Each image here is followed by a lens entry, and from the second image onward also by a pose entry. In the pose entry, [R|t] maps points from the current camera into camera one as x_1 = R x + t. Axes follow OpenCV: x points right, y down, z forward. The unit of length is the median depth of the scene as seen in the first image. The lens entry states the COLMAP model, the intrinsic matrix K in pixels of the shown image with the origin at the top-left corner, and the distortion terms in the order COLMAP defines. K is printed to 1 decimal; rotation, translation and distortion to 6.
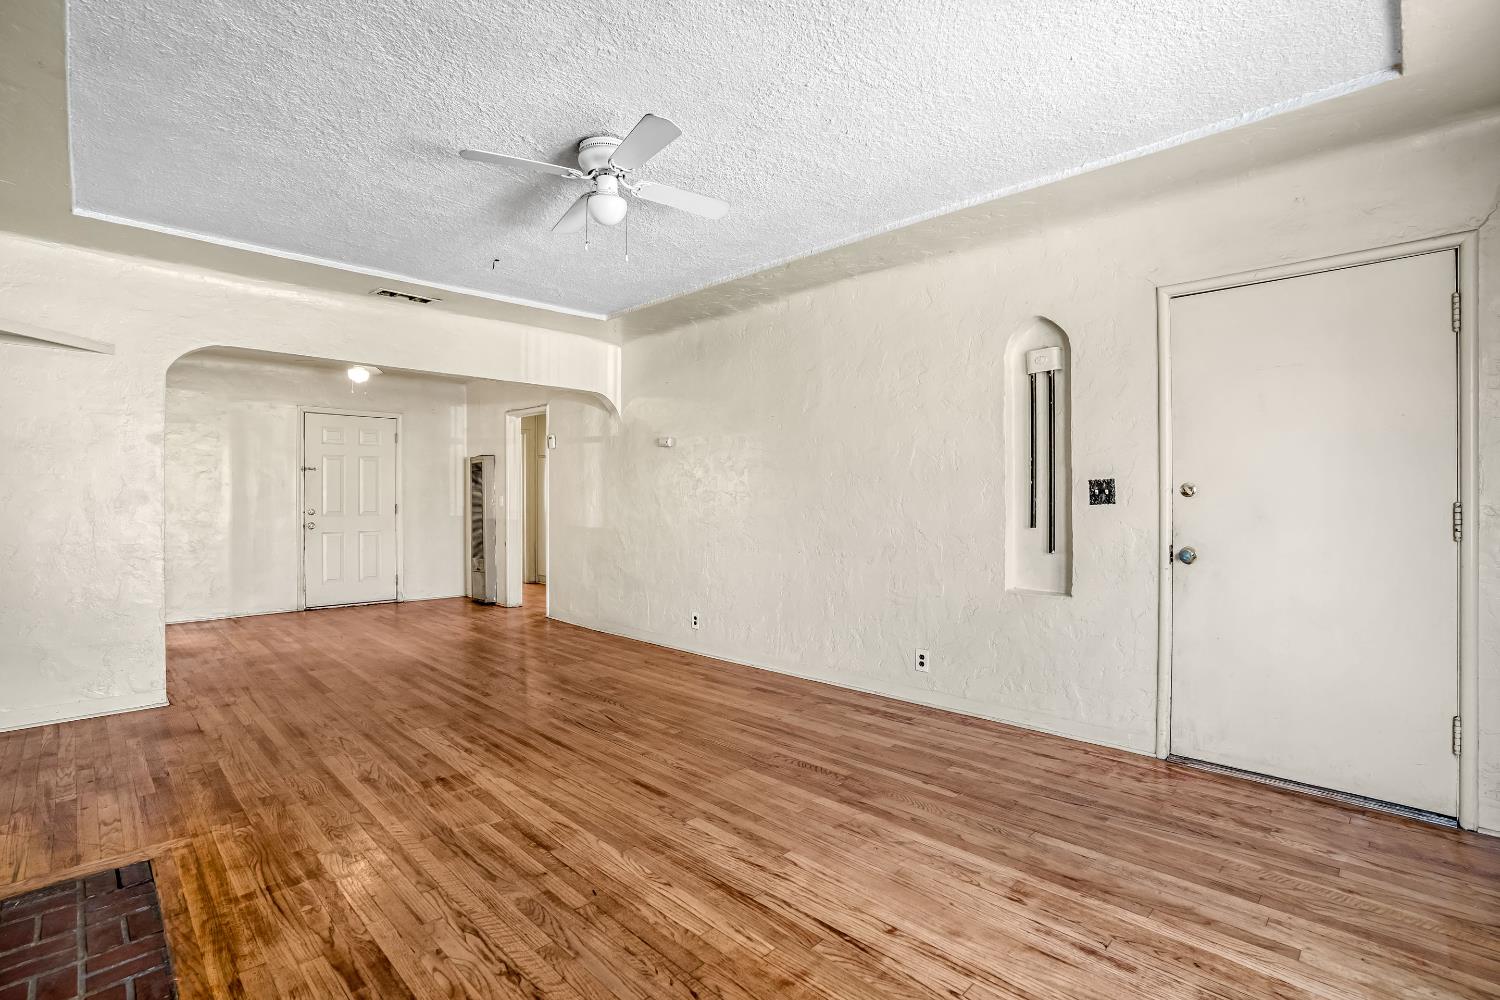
lens RADIAL K [[694.2, 0, 750.0], [0, 694.2, 493.7], [0, 0, 1]] dist [-0.065024, 0.022106]
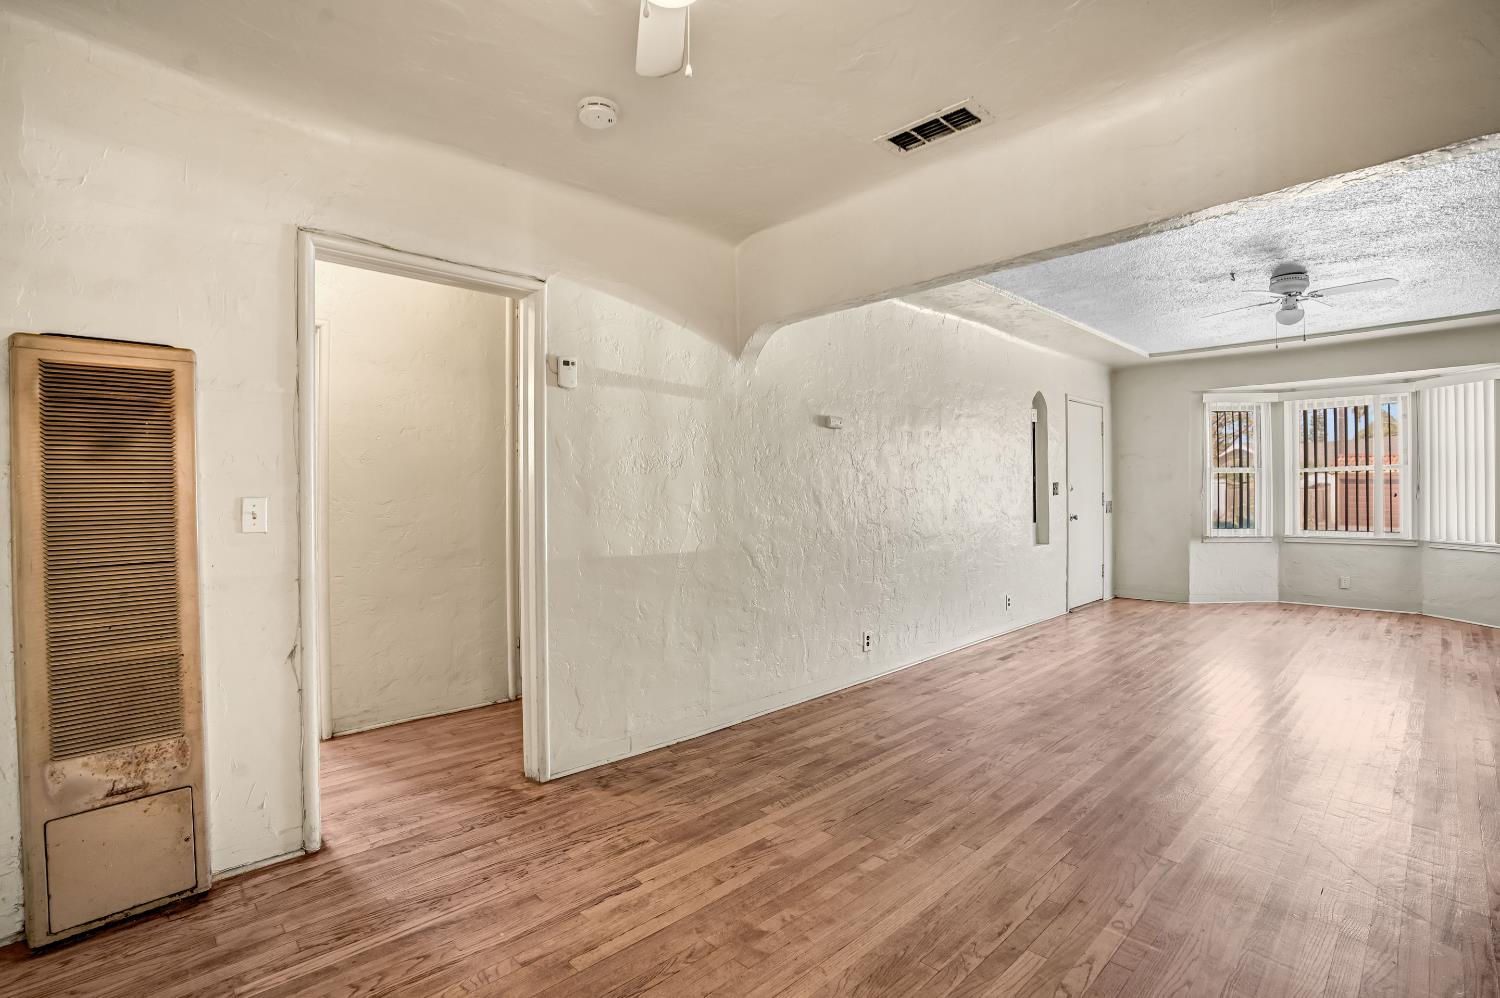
lens RADIAL K [[694.2, 0, 750.0], [0, 694.2, 492.7], [0, 0, 1]] dist [-0.065024, 0.022106]
pose [[0.031886, 0.000862, 0.999491, -1.407005], [0.006715, 0.999977, -0.001077, 0.004261], [-0.999469, 0.006746, 0.031879, 1.700263]]
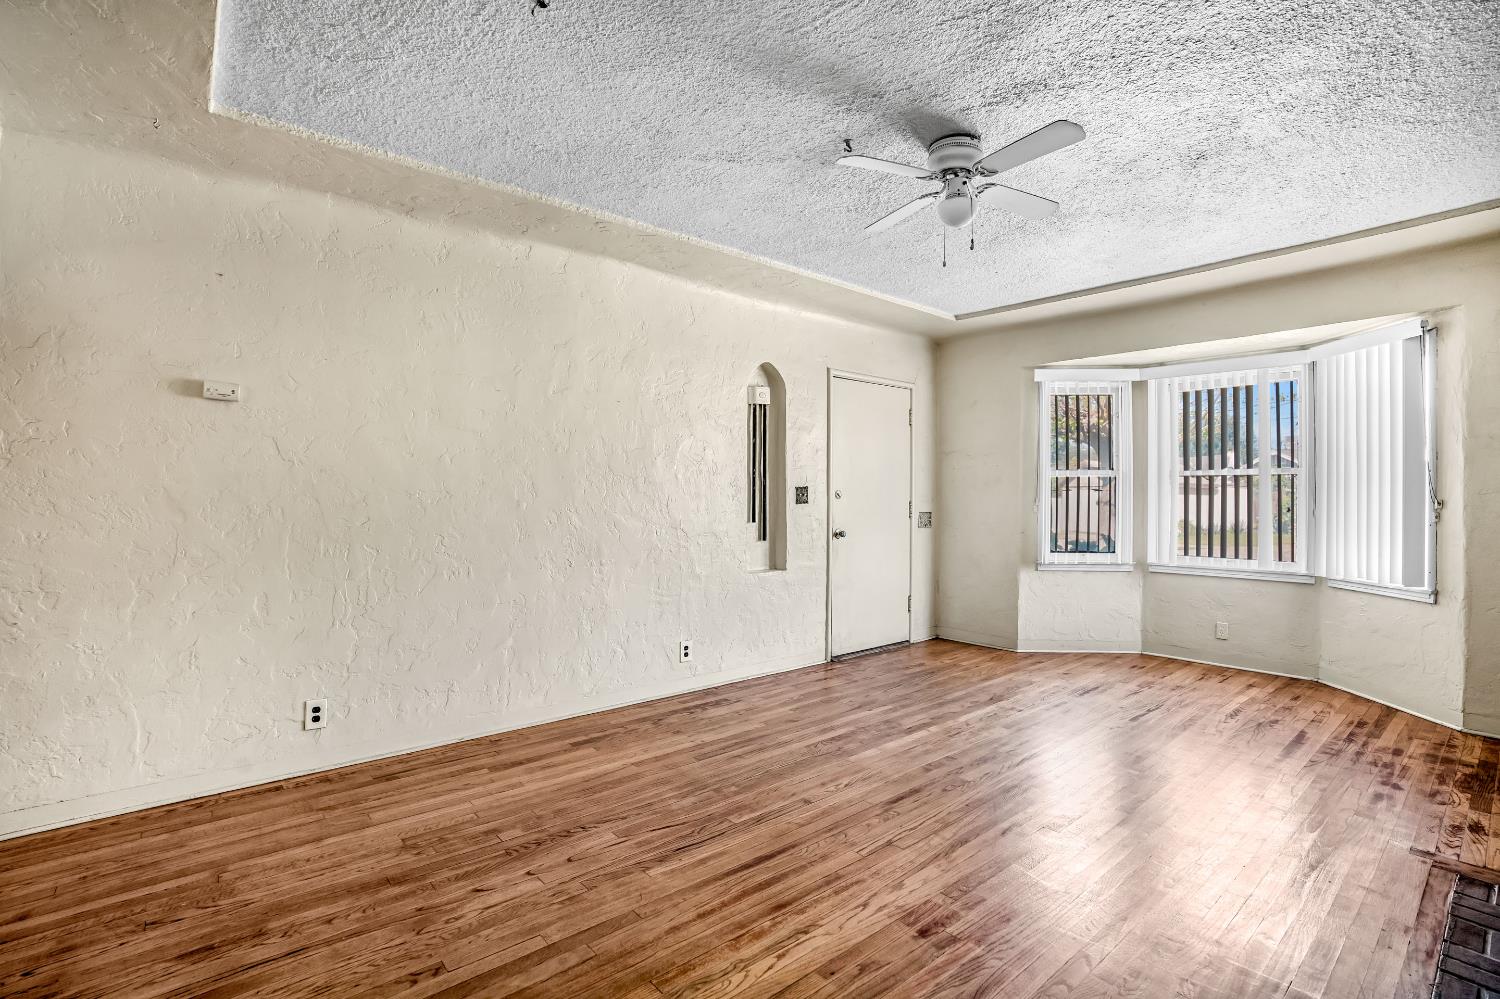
lens RADIAL K [[694.2, 0, 750.0], [0, 694.2, 493.2], [0, 0, 1]] dist [-0.065024, 0.022106]
pose [[0.089986, 0.007419, 0.995915, -0.914336], [-0.007046, 0.999952, -0.006812, 0.003713], [-0.995918, -0.006404, 0.090034, 0.907681]]
